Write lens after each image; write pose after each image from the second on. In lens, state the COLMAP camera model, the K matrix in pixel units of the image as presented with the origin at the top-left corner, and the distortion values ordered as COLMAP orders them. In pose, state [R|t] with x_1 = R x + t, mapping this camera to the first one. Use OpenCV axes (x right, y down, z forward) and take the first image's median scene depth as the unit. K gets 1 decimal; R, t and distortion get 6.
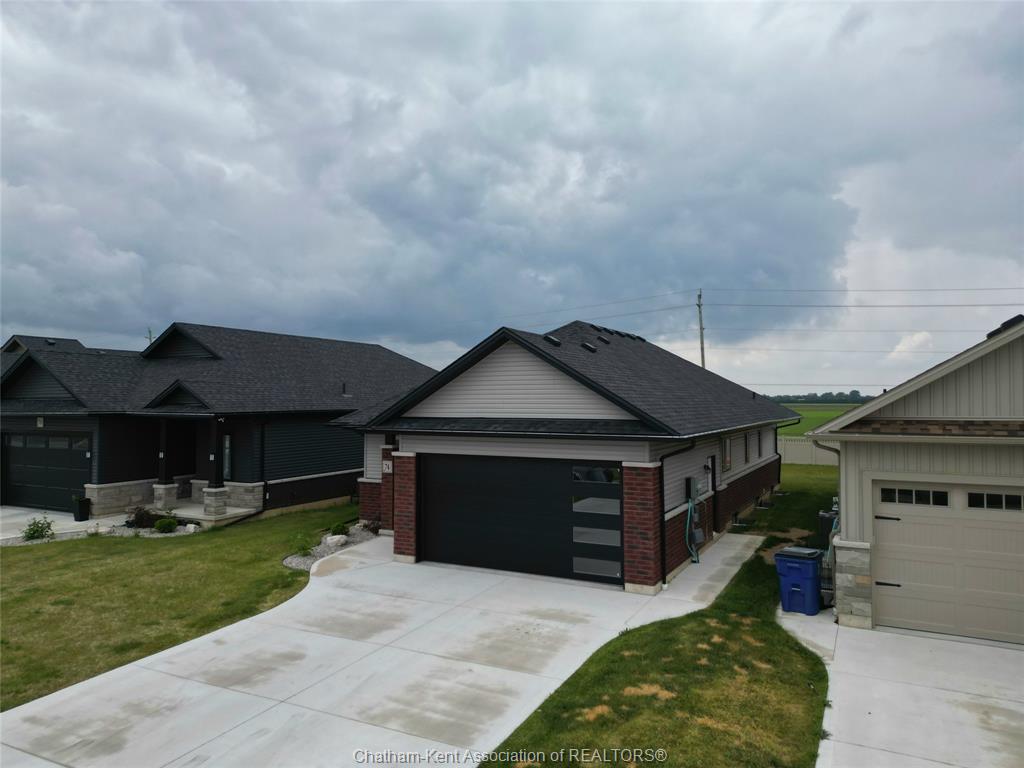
lens RADIAL K [[715.3, 0, 511.3], [0, 715.3, 381.6], [0, 0, 1]] dist [0.063069, -0.053939]
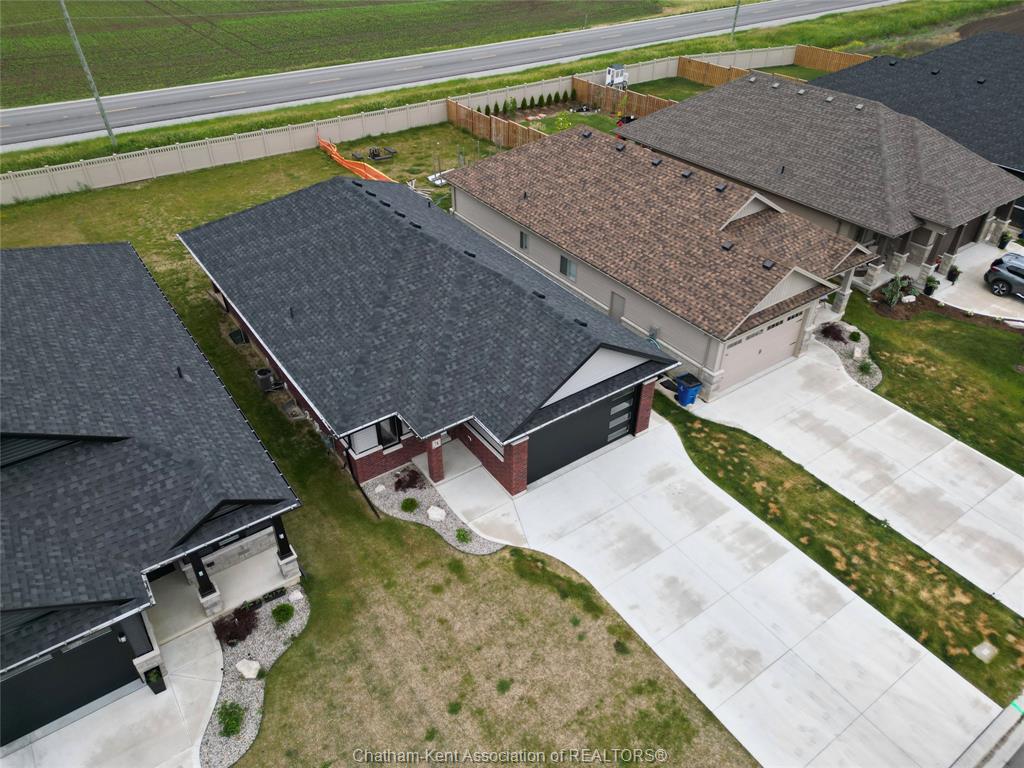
lens RADIAL K [[715.3, 0, 514.9], [0, 715.3, 384.8], [0, 0, 1]] dist [0.063069, -0.053939]
pose [[0.455274, -0.527343, 0.717381, -1.392939], [-0.028289, 0.796754, 0.603642, -1.040915], [-0.889902, -0.295116, 0.347823, 0.741515]]
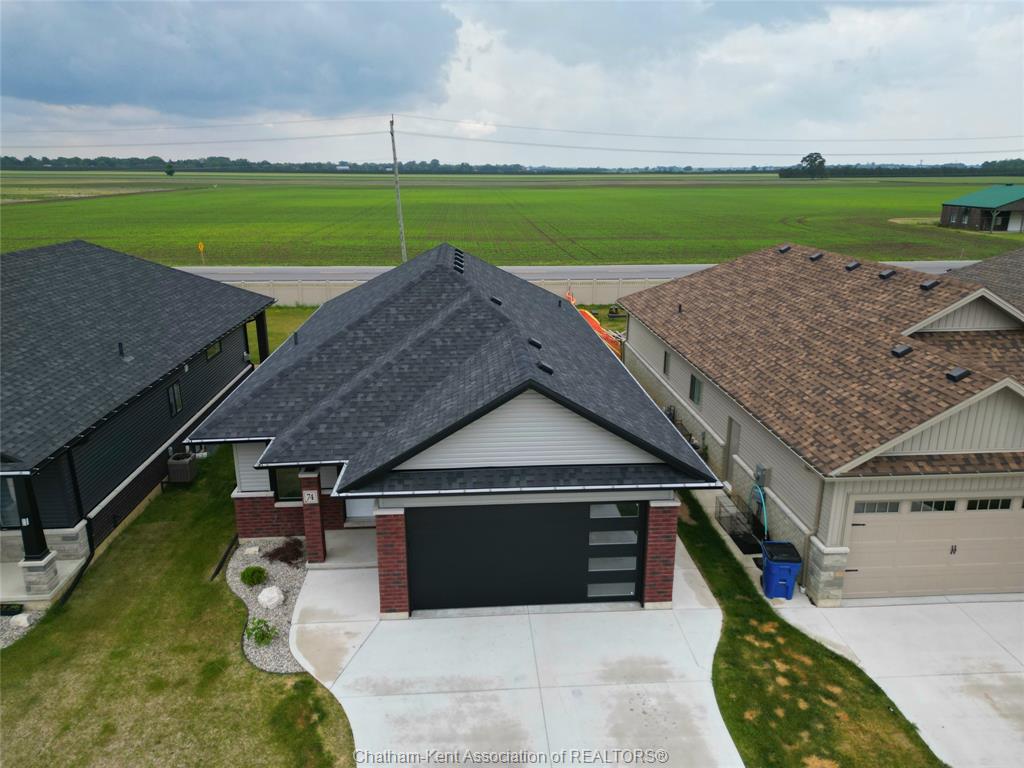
lens RADIAL K [[715.3, 0, 514.0], [0, 715.3, 384.5], [0, 0, 1]] dist [0.063069, -0.053939]
pose [[0.851179, -0.150988, 0.502690, -0.564162], [-0.014918, 0.950385, 0.310718, -0.410234], [-0.524664, -0.271976, 0.806695, 0.345683]]
